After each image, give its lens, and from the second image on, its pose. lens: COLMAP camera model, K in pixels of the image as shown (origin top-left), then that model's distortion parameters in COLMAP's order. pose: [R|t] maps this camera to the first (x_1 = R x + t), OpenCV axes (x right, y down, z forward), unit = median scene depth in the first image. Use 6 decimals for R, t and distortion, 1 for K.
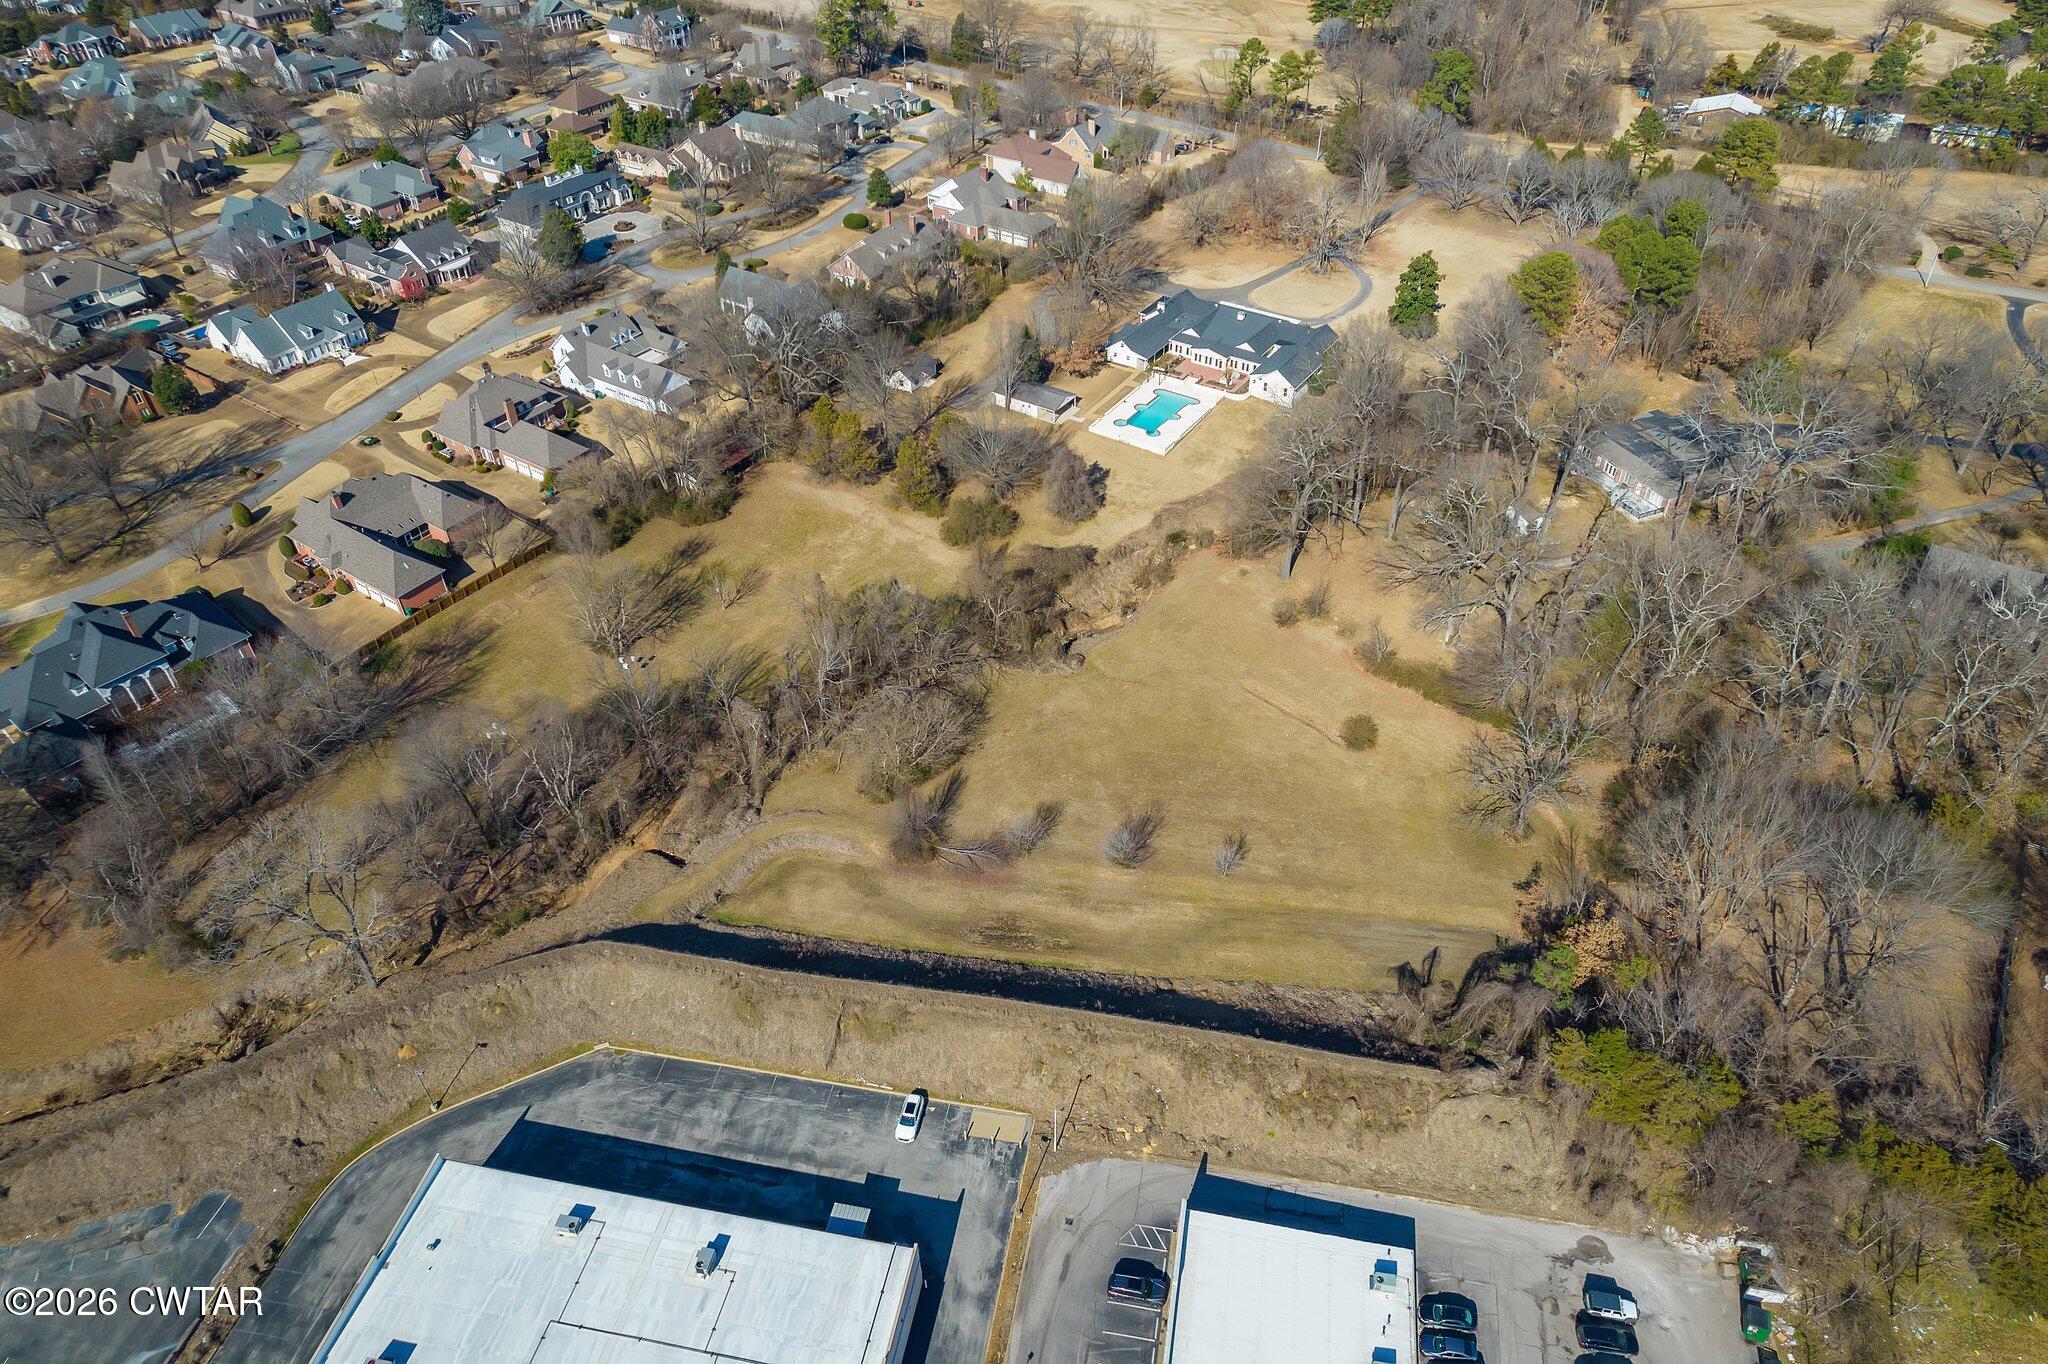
lens RADIAL K [[1320.6, 0, 1024.0], [0, 1320.6, 682.0], [0, 0, 1]] dist [-0.068686, 0.066035]
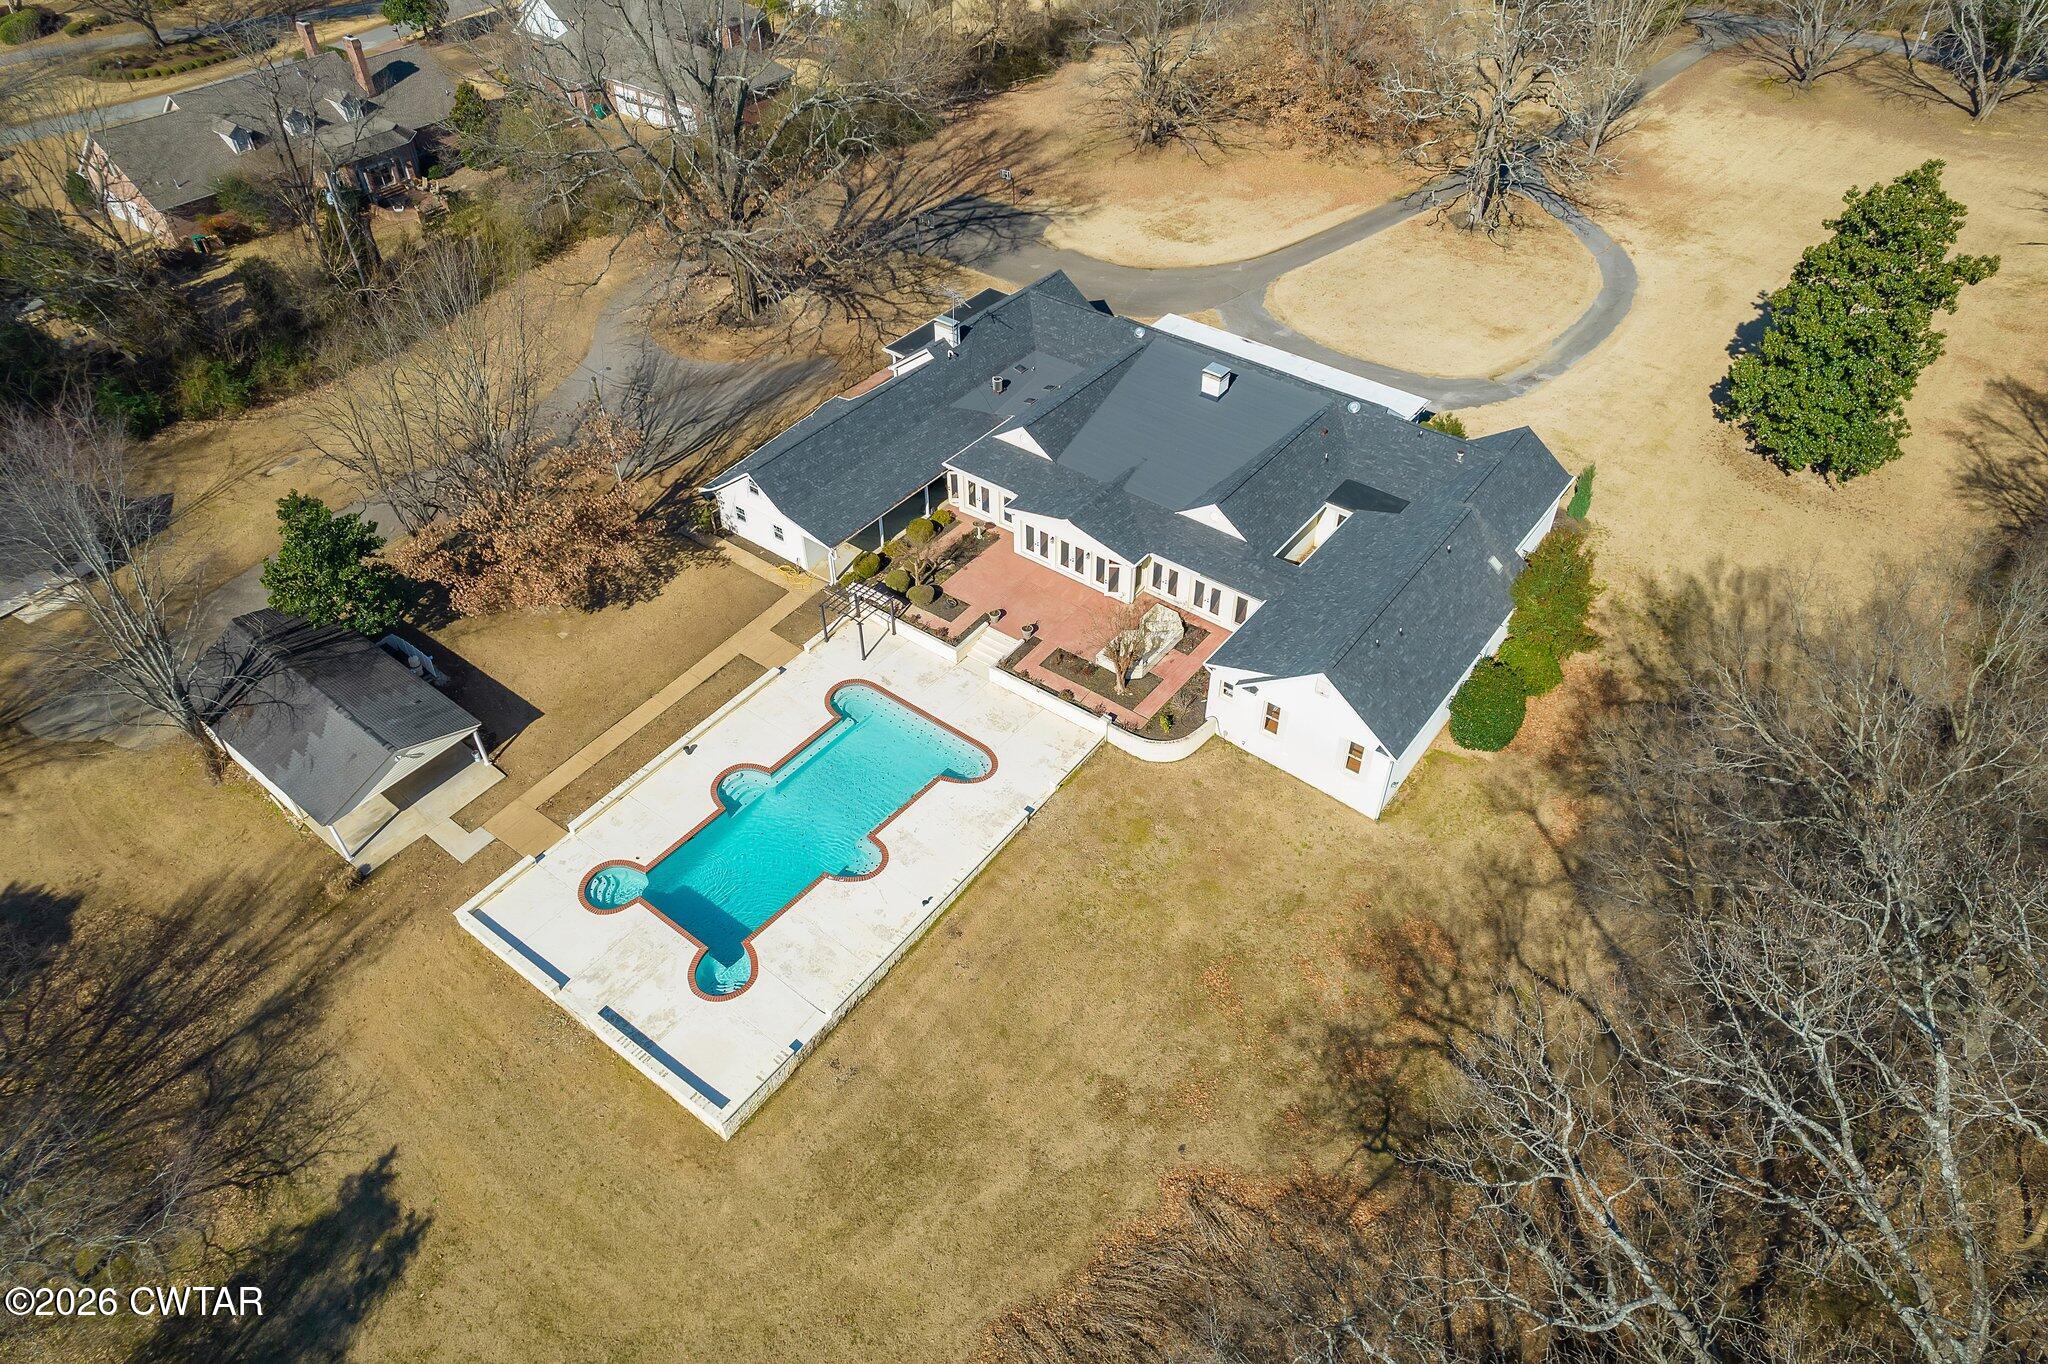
lens RADIAL K [[1320.6, 0, 1024.0], [0, 1320.6, 682.0], [0, 0, 1]] dist [-0.068686, 0.066035]
pose [[0.997791, 0.049665, -0.044122, 0.143344], [-0.047505, 0.997682, 0.048729, -0.231753], [0.046440, -0.046526, 0.997837, 0.731160]]
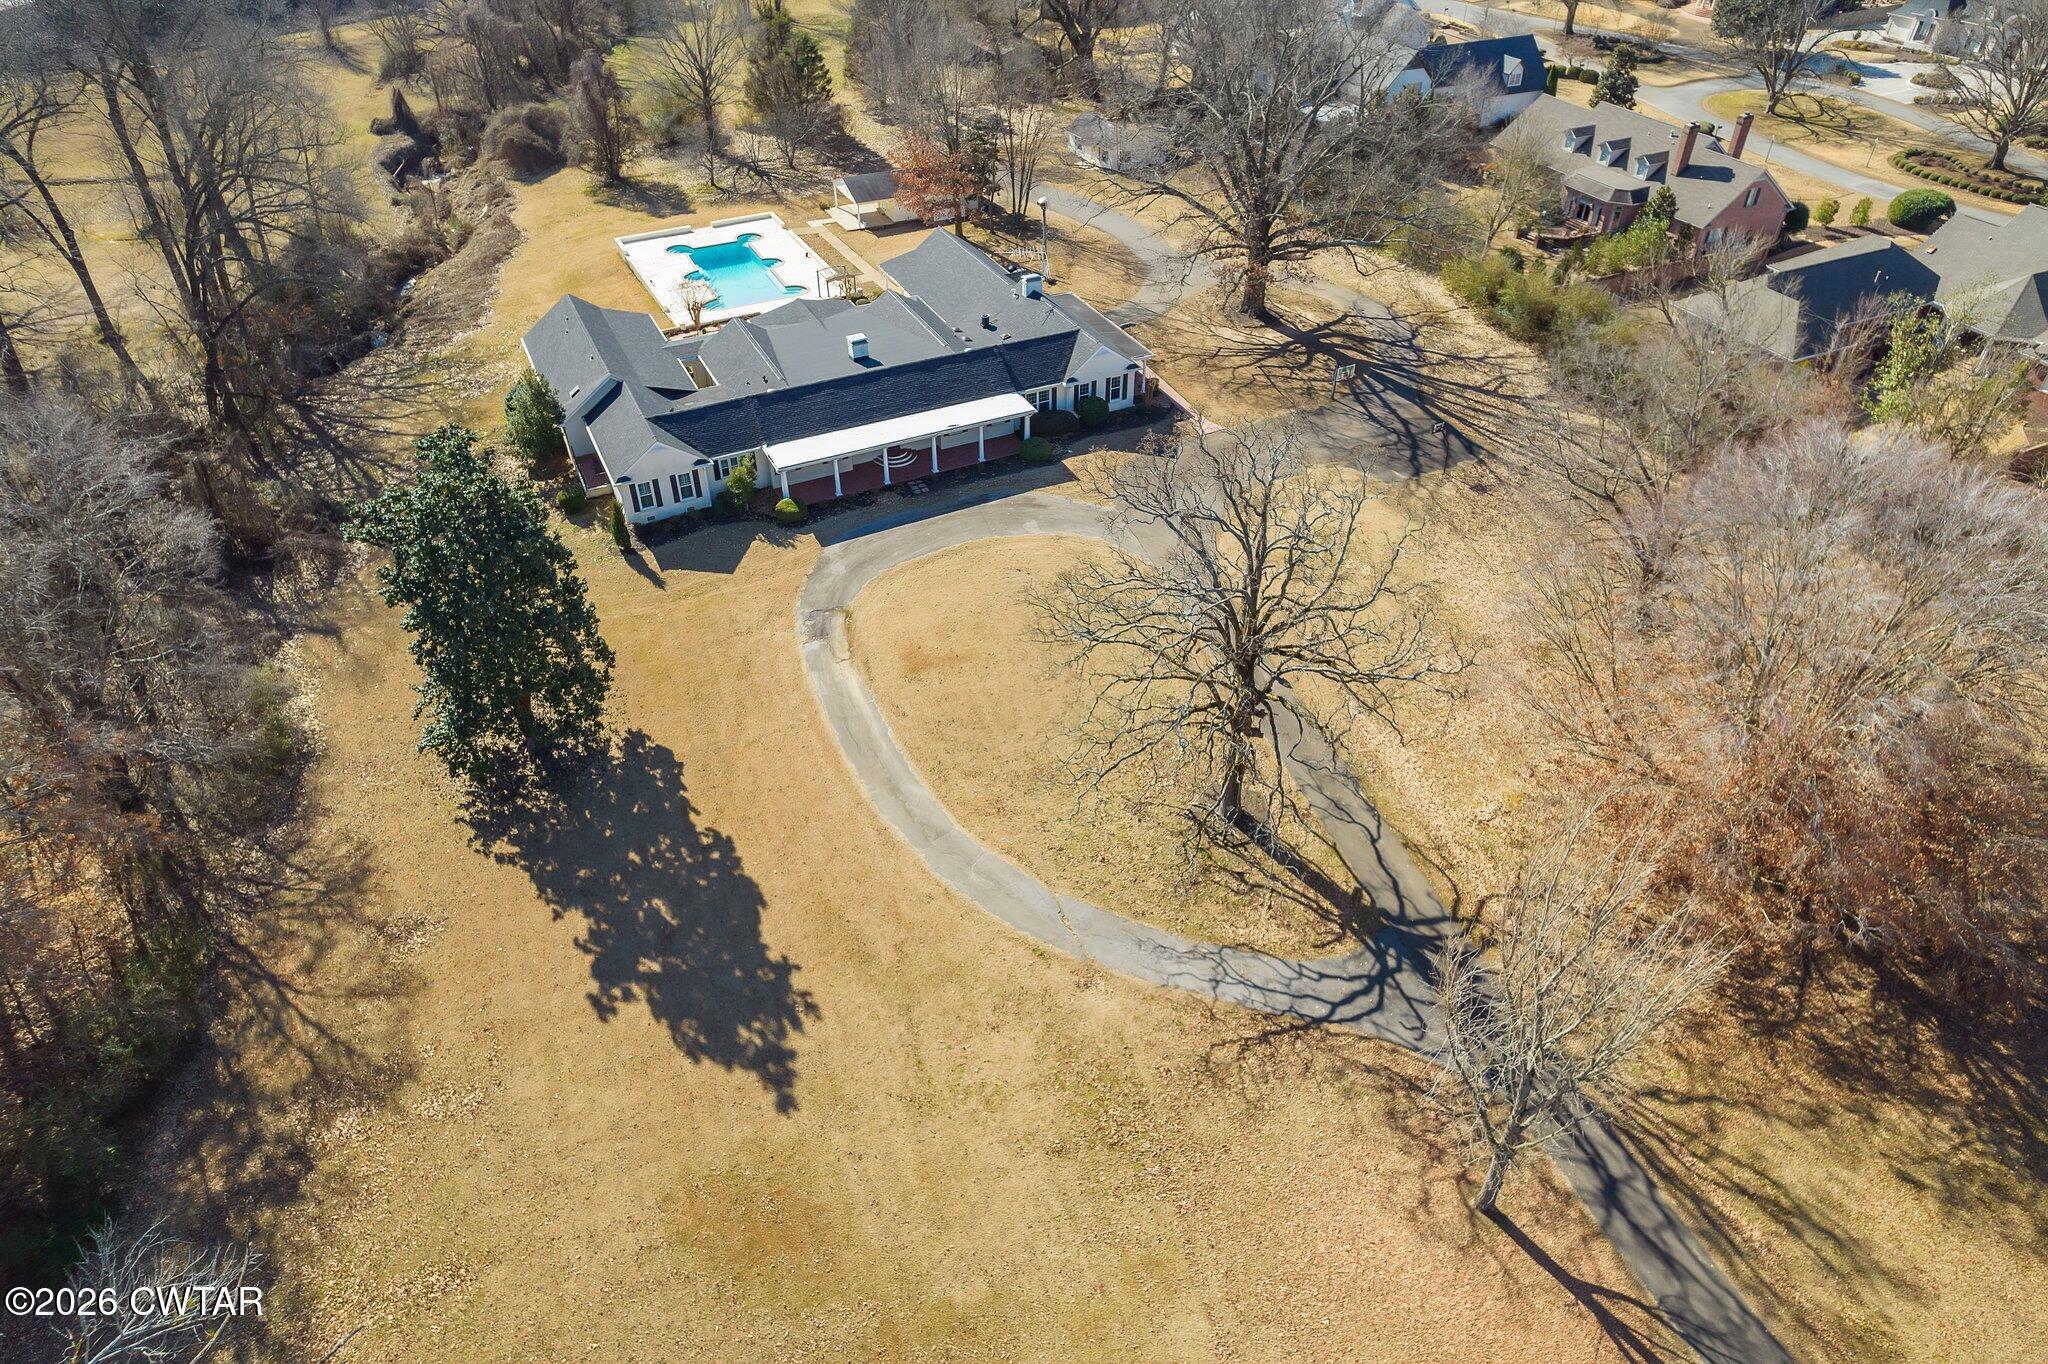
lens RADIAL K [[1320.6, 0, 1024.0], [0, 1320.6, 682.0], [0, 0, 1]] dist [-0.068686, 0.066035]
pose [[-0.507157, 0.547525, -0.665588, 0.428749], [-0.545023, 0.394498, 0.739812, -0.532812], [0.667639, 0.737962, 0.098342, 1.080740]]
